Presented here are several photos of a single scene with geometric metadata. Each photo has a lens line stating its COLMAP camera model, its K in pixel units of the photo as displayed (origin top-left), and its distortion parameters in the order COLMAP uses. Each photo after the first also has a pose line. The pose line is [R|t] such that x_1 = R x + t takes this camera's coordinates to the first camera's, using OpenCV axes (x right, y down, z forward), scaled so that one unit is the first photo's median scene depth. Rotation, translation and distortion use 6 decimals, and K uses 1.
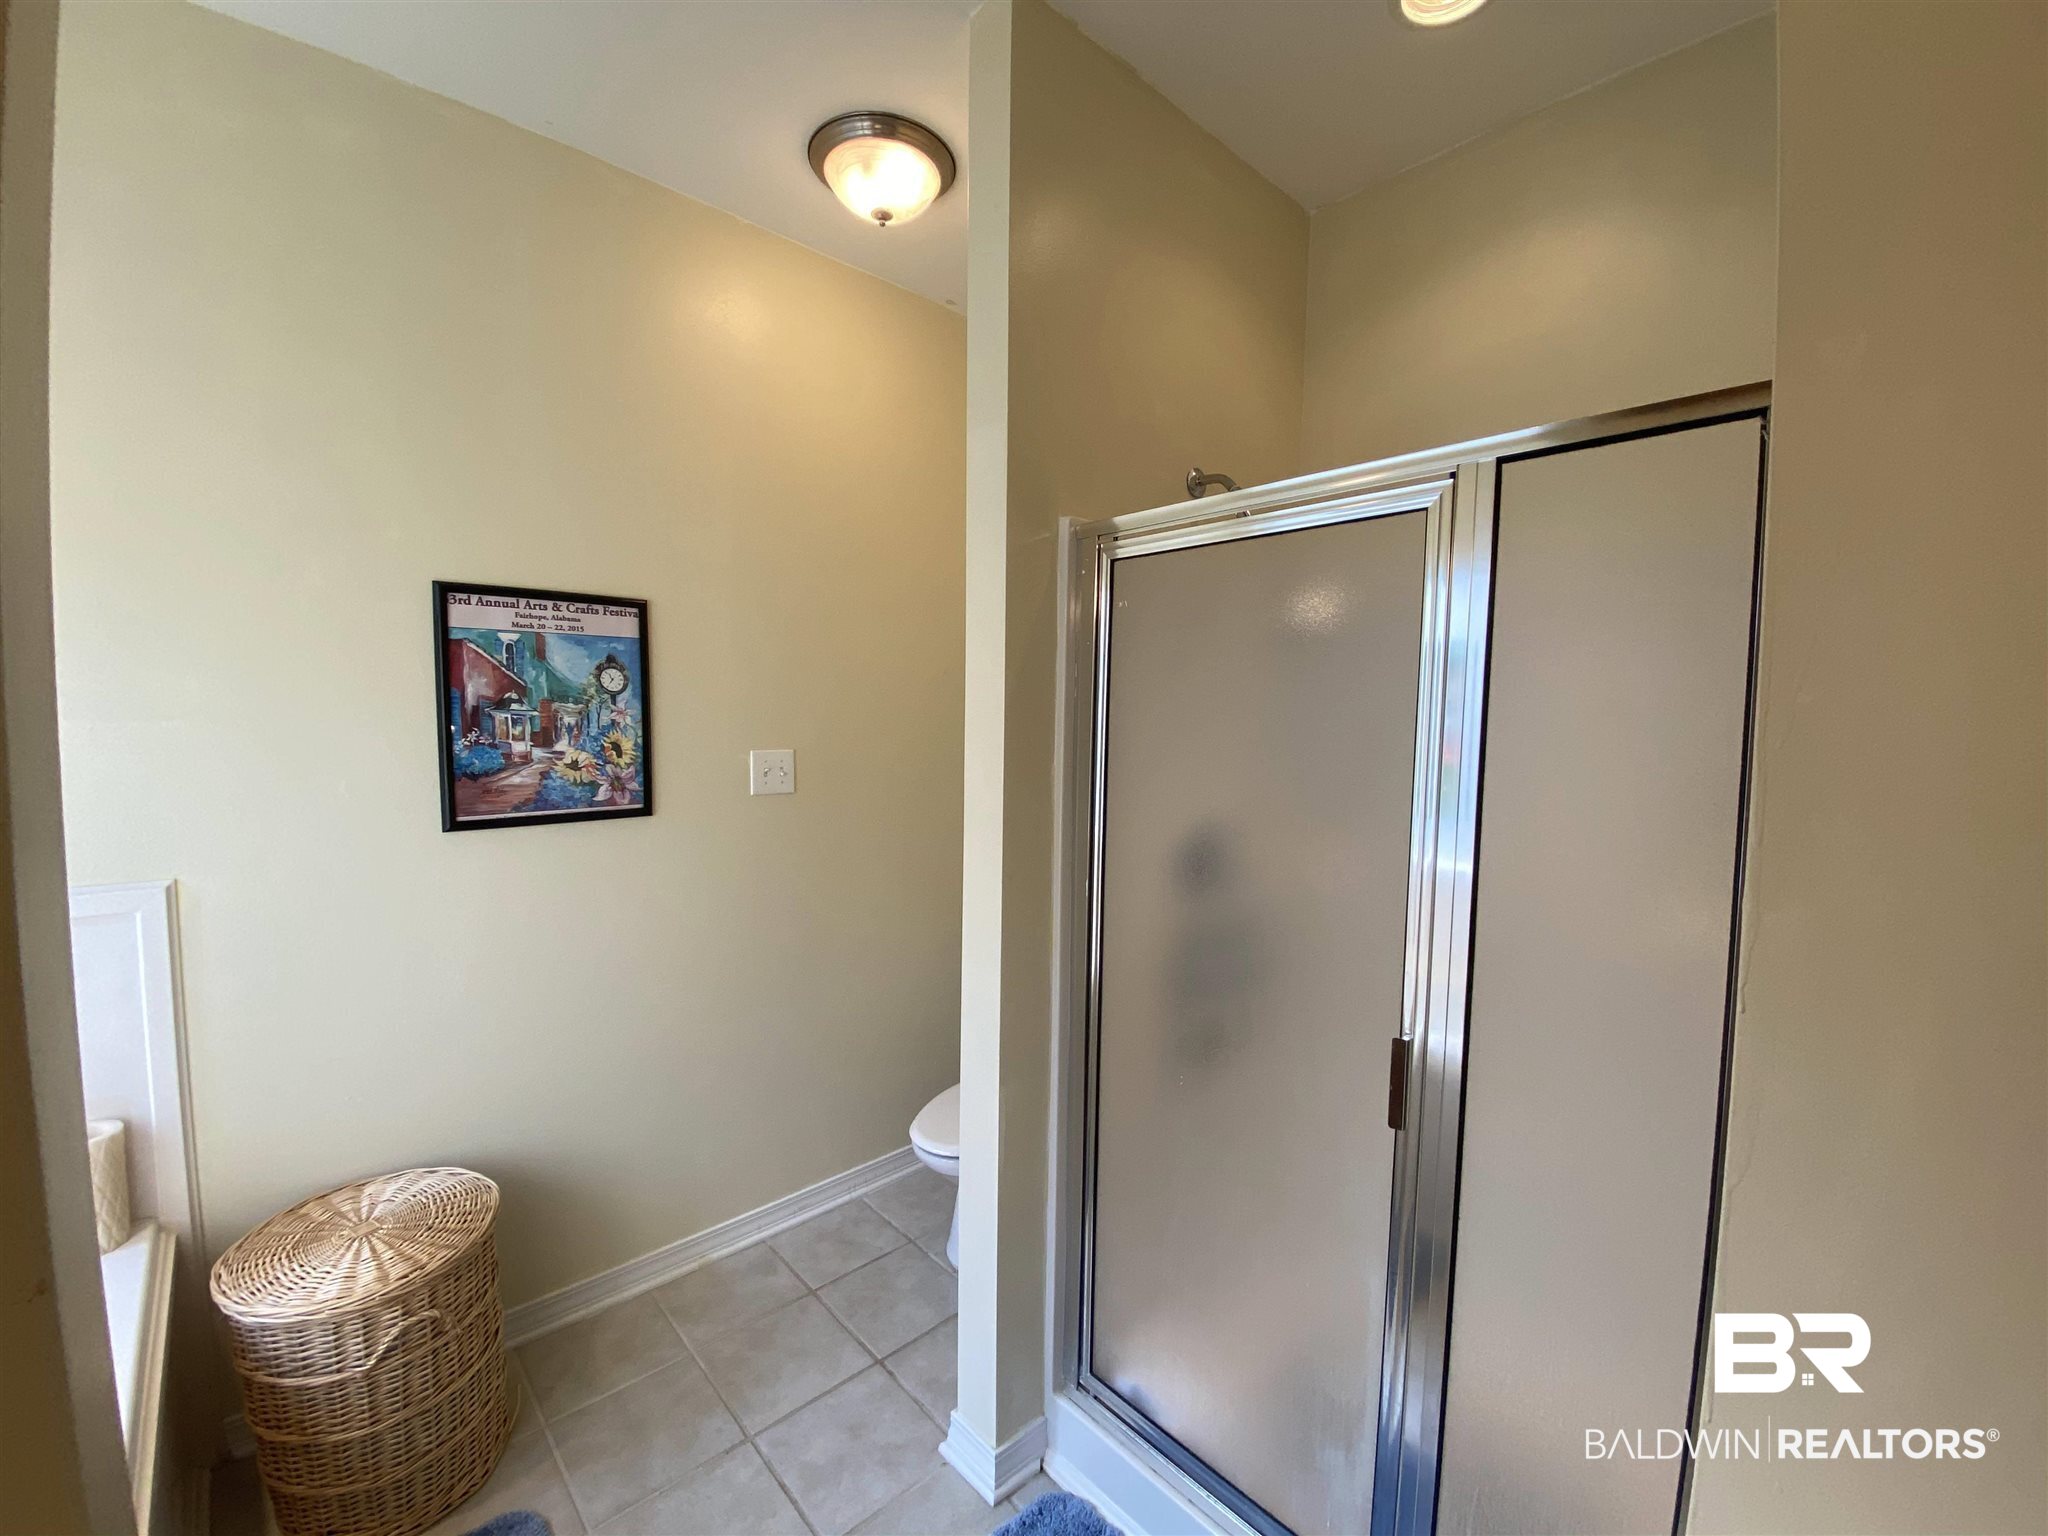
lens RADIAL K [[834.7, 0, 1027.0], [0, 834.7, 764.4], [0, 0, 1]] dist [0.004127, -0.002896]
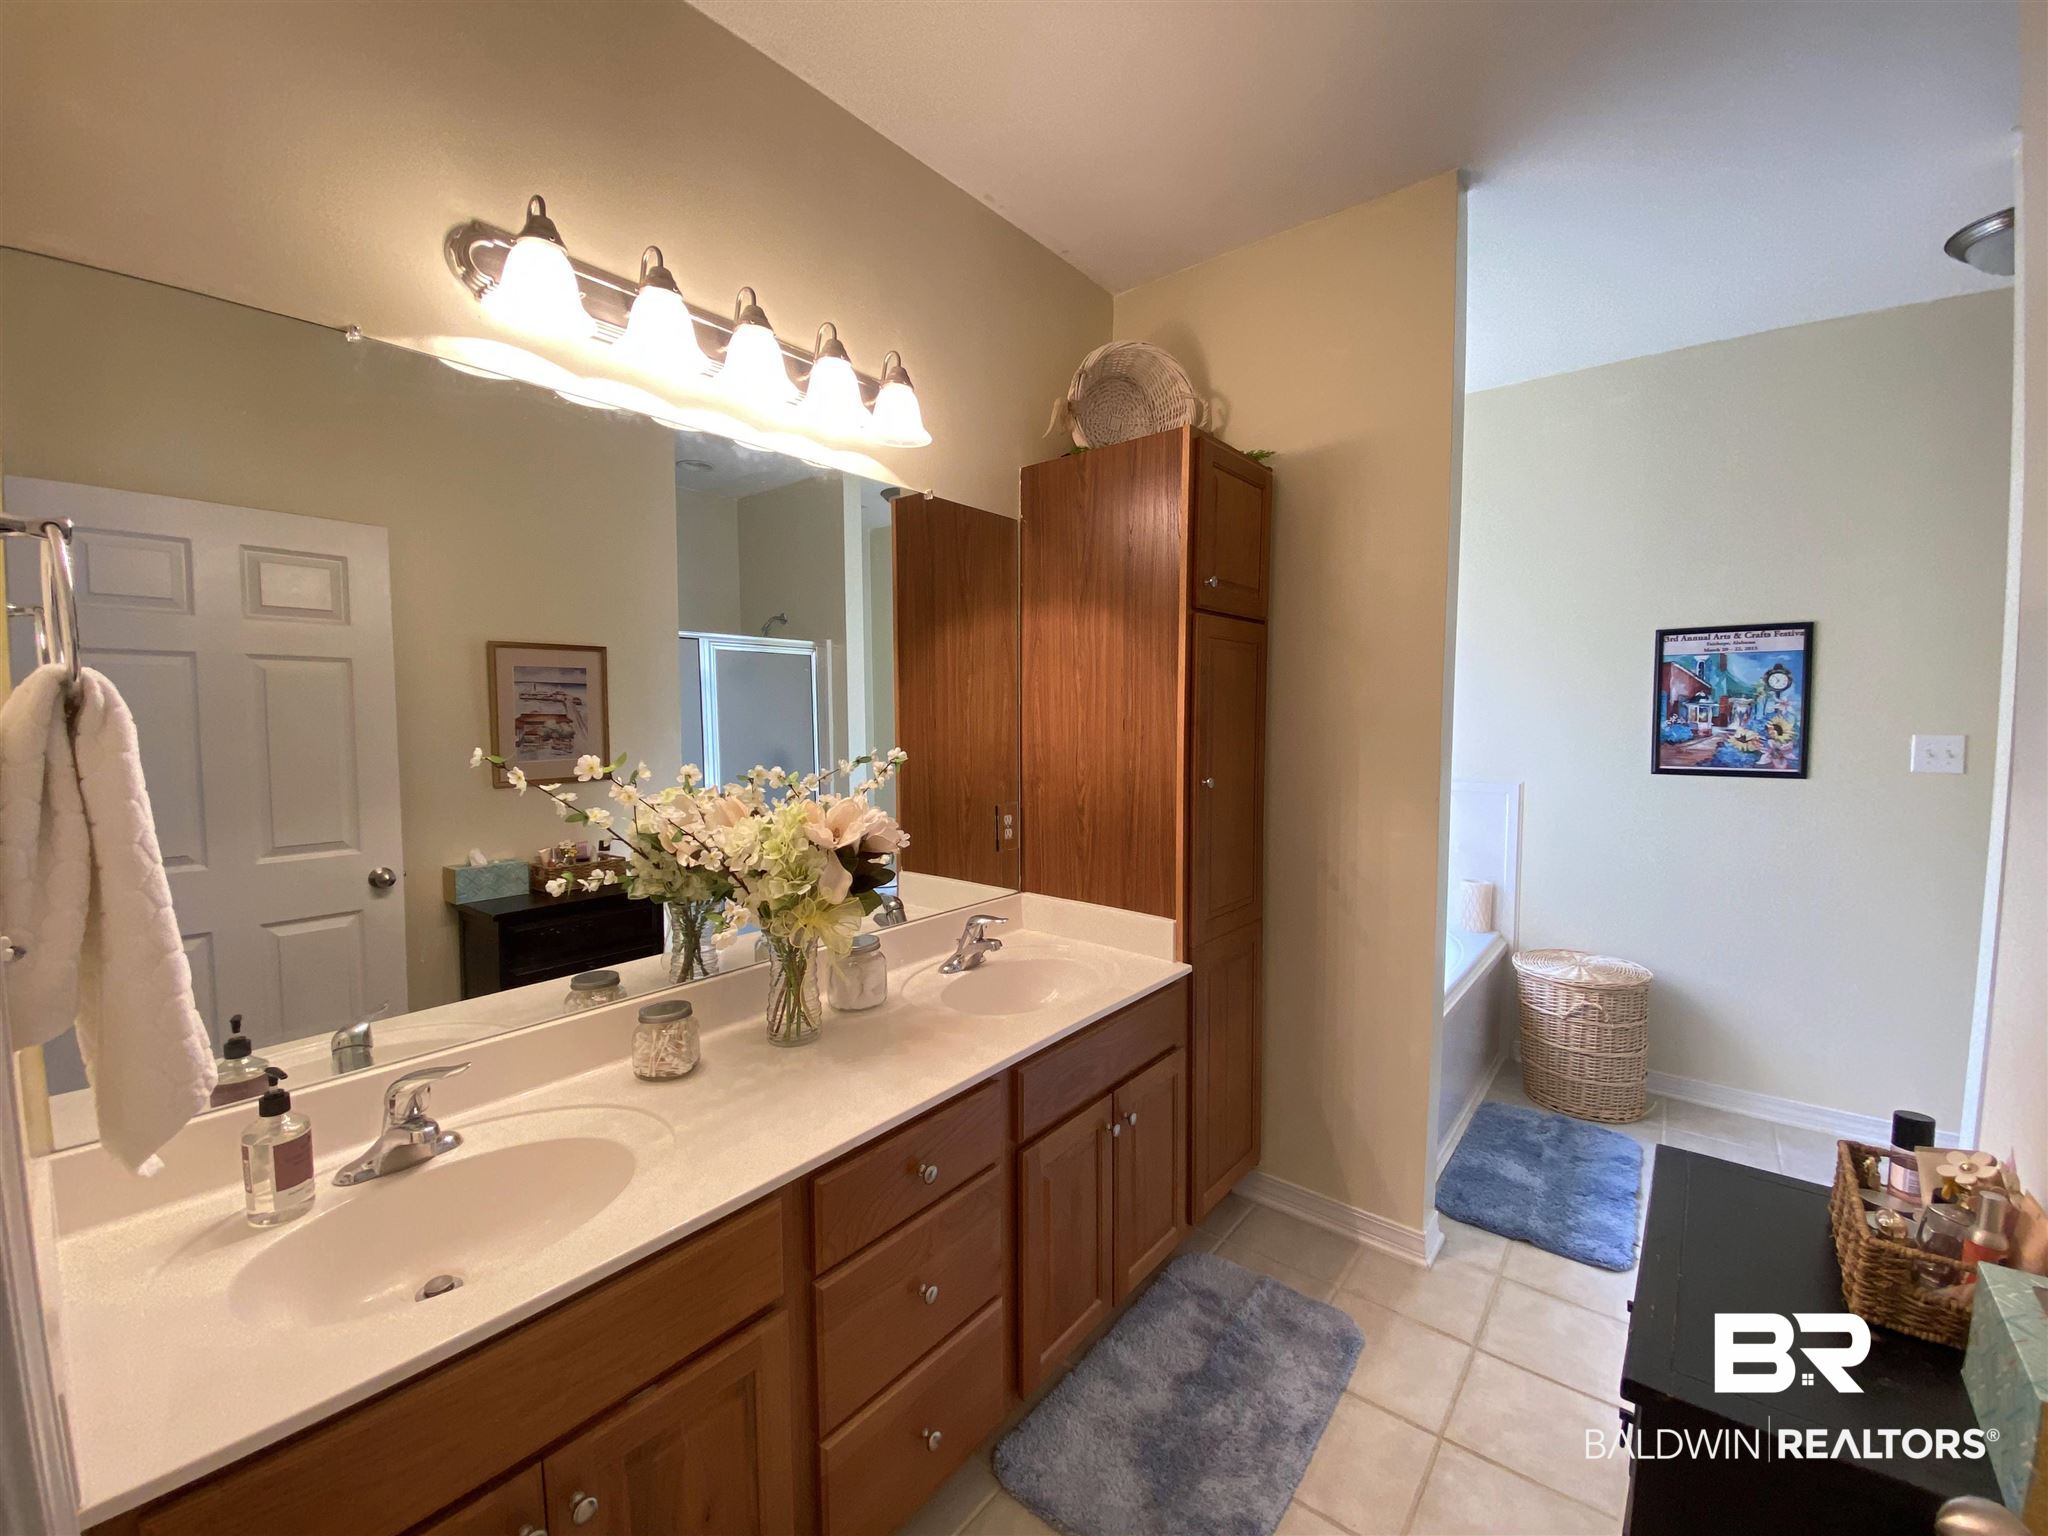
lens RADIAL K [[834.7, 0, 1024.8], [0, 834.7, 768.6], [0, 0, 1]] dist [0.004127, -0.002896]
pose [[0.158685, 0.052218, -0.985948, 0.749330], [-0.065547, 0.996955, 0.042251, 0.075869], [0.985151, 0.057921, 0.161624, -0.521475]]
